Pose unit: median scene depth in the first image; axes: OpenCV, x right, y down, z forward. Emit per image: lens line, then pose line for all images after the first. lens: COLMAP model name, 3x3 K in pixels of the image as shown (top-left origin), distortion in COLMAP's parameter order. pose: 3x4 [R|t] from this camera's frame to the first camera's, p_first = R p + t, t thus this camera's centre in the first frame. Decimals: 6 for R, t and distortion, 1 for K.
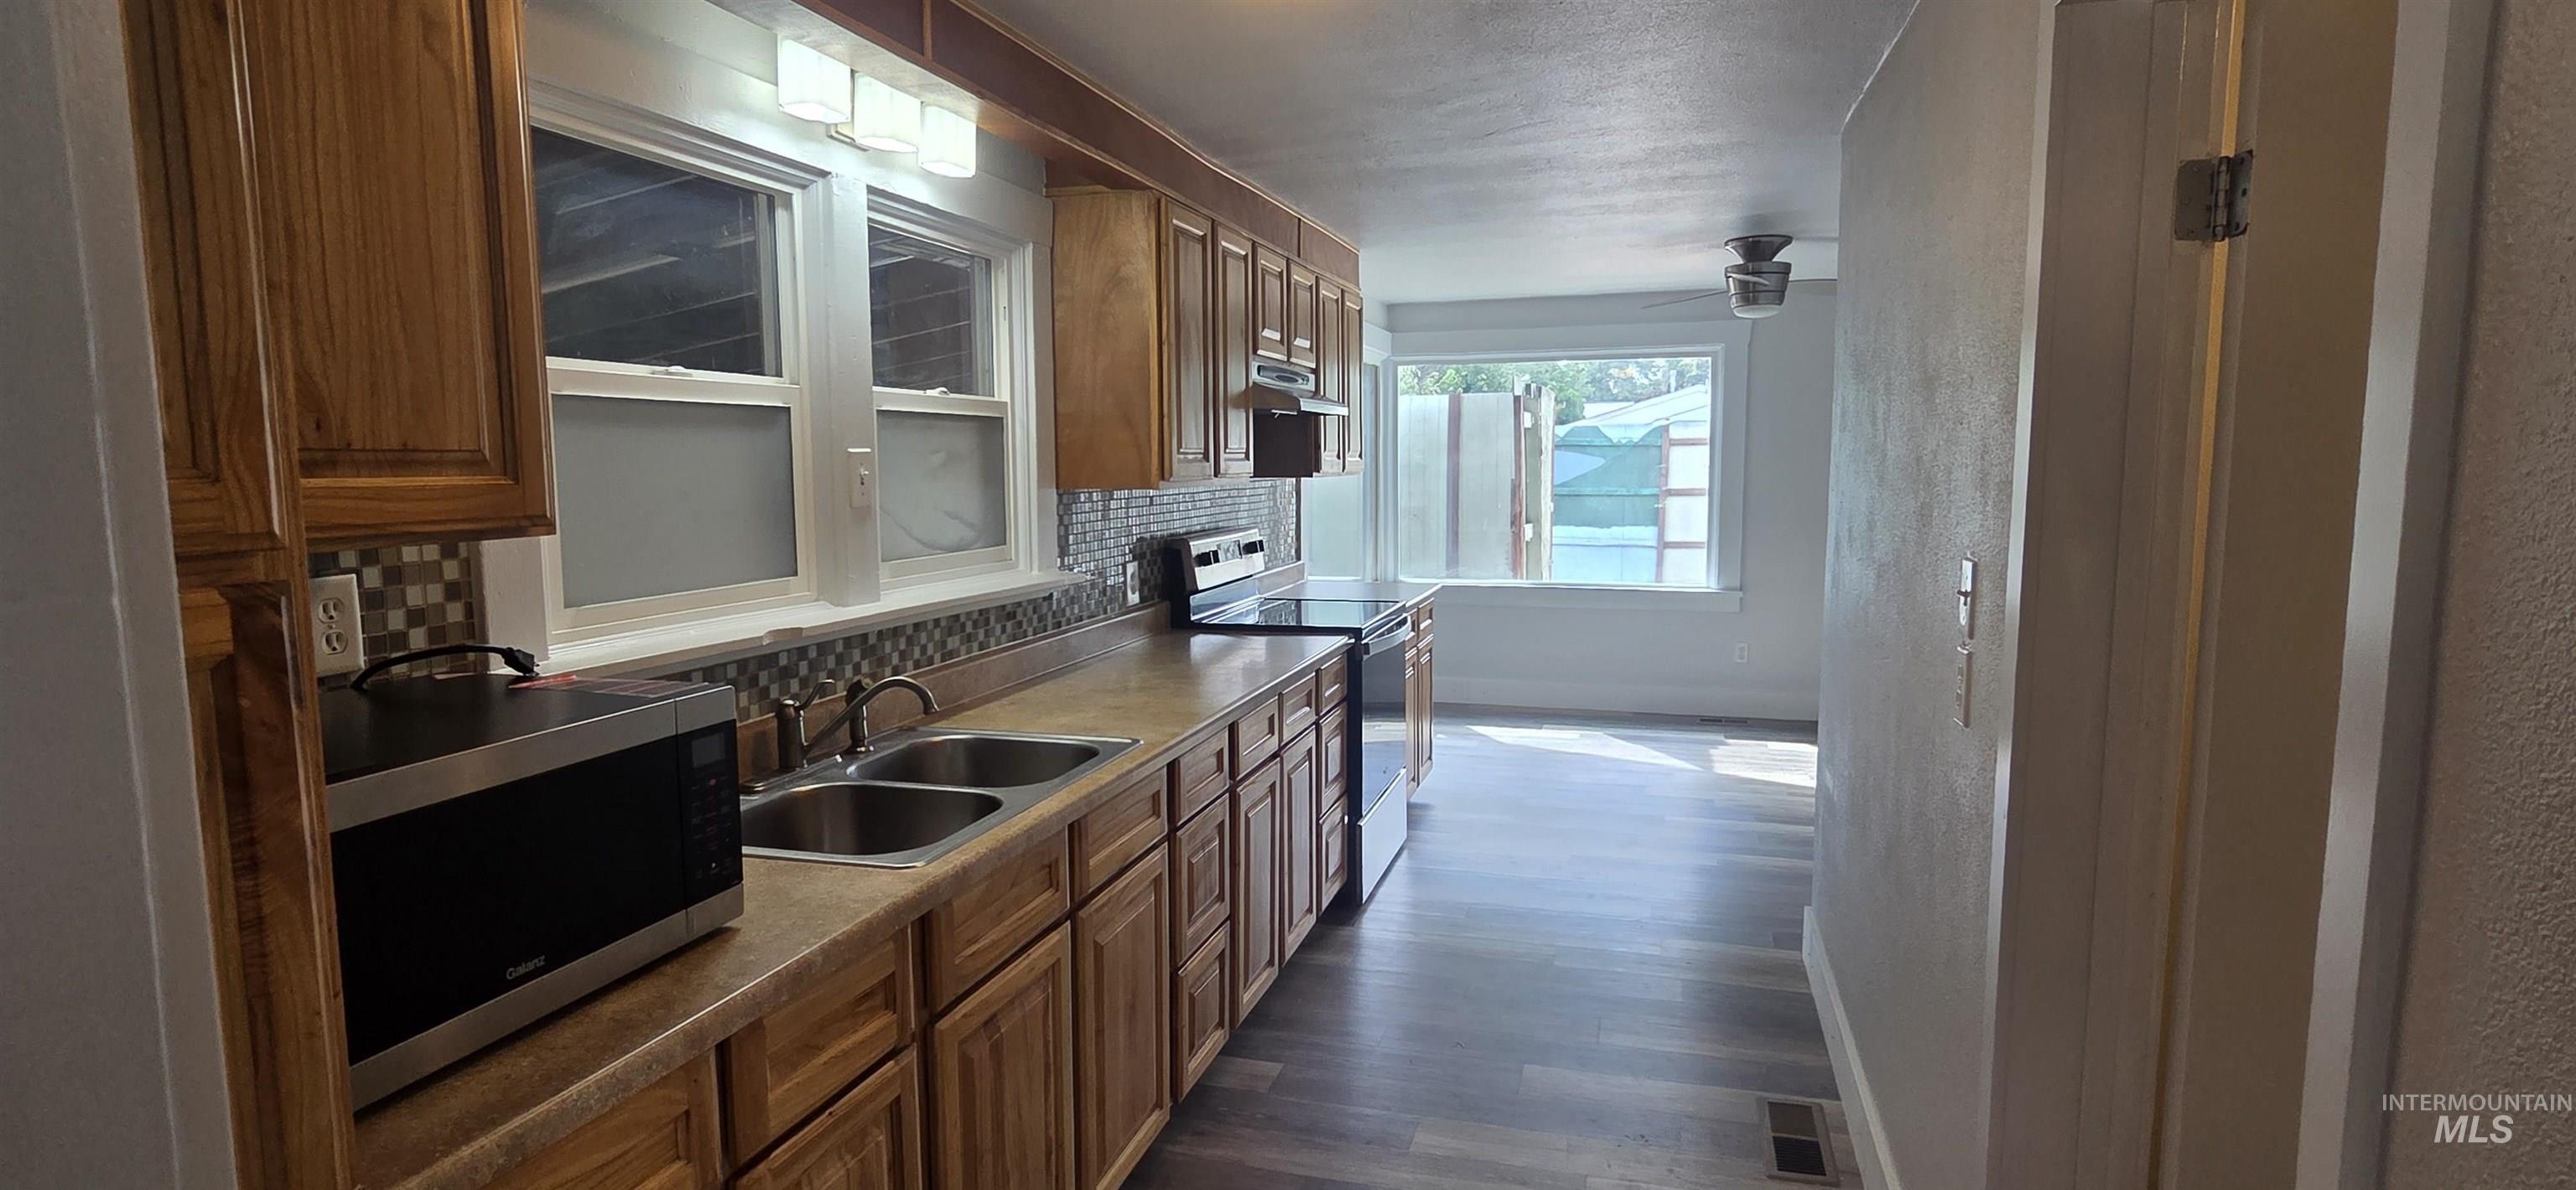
lens RADIAL K [[1305.3, 0, 1286.2], [0, 1305.3, 598.3], [0, 0, 1]] dist [-0.001303, -0.000912]
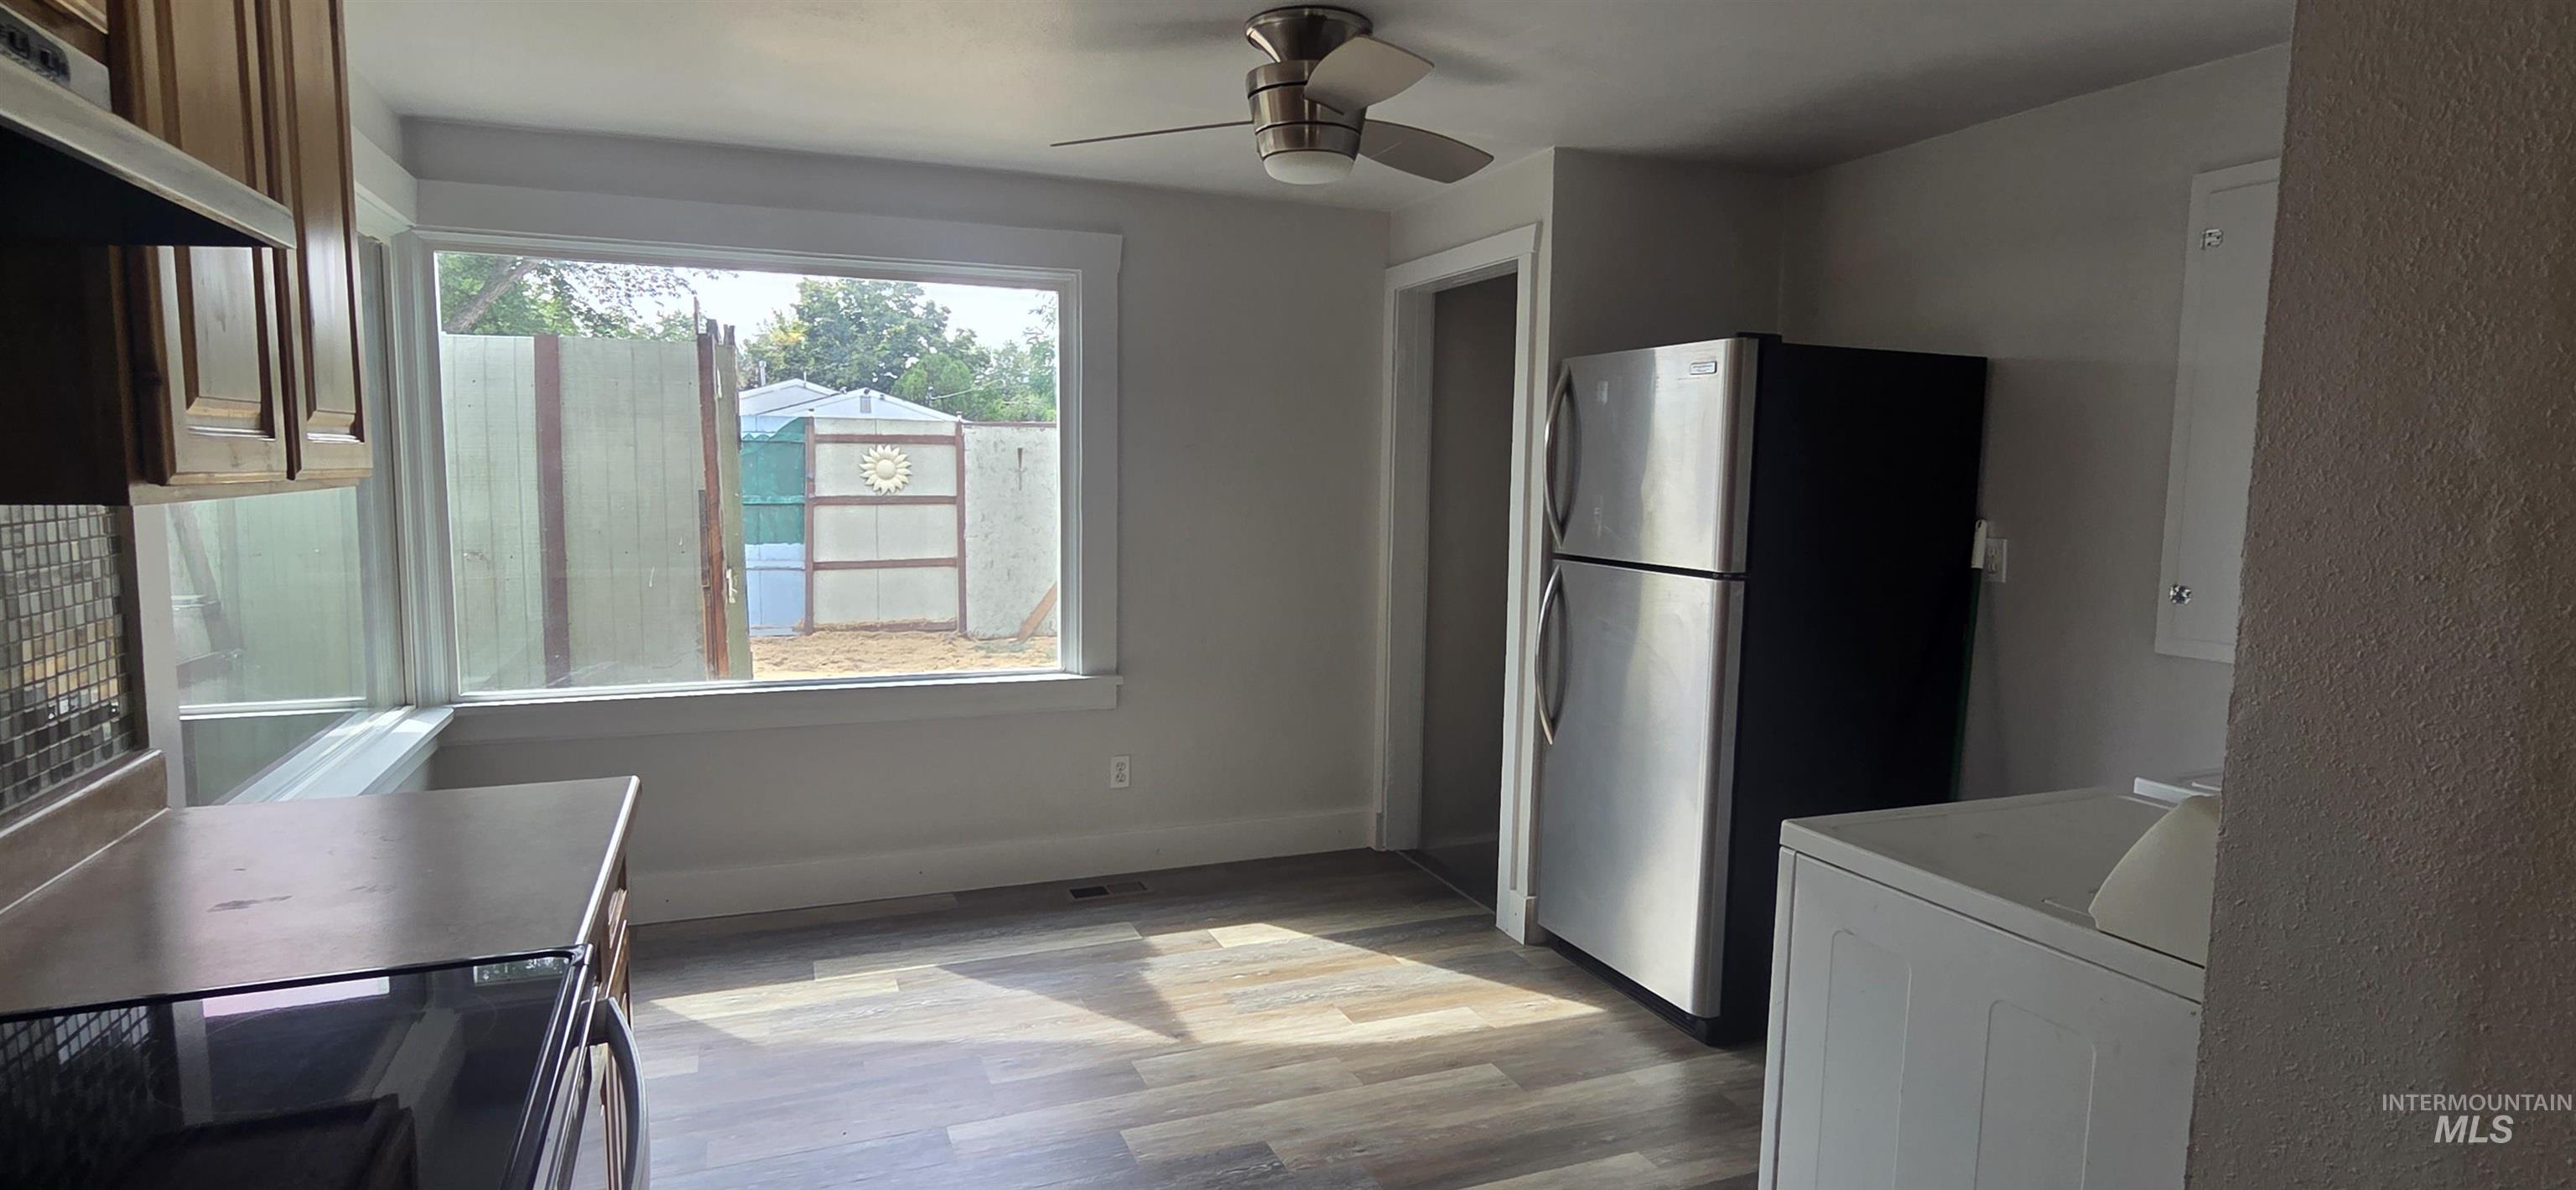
lens RADIAL K [[1305.3, 0, 1291.4], [0, 1305.3, 610.3], [0, 0, 1]] dist [-0.001303, -0.000912]
pose [[0.775741, -0.051157, 0.628974, 0.018811], [0.046568, 0.998632, 0.023789, -0.037054], [-0.629331, 0.010836, 0.777062, 0.364150]]
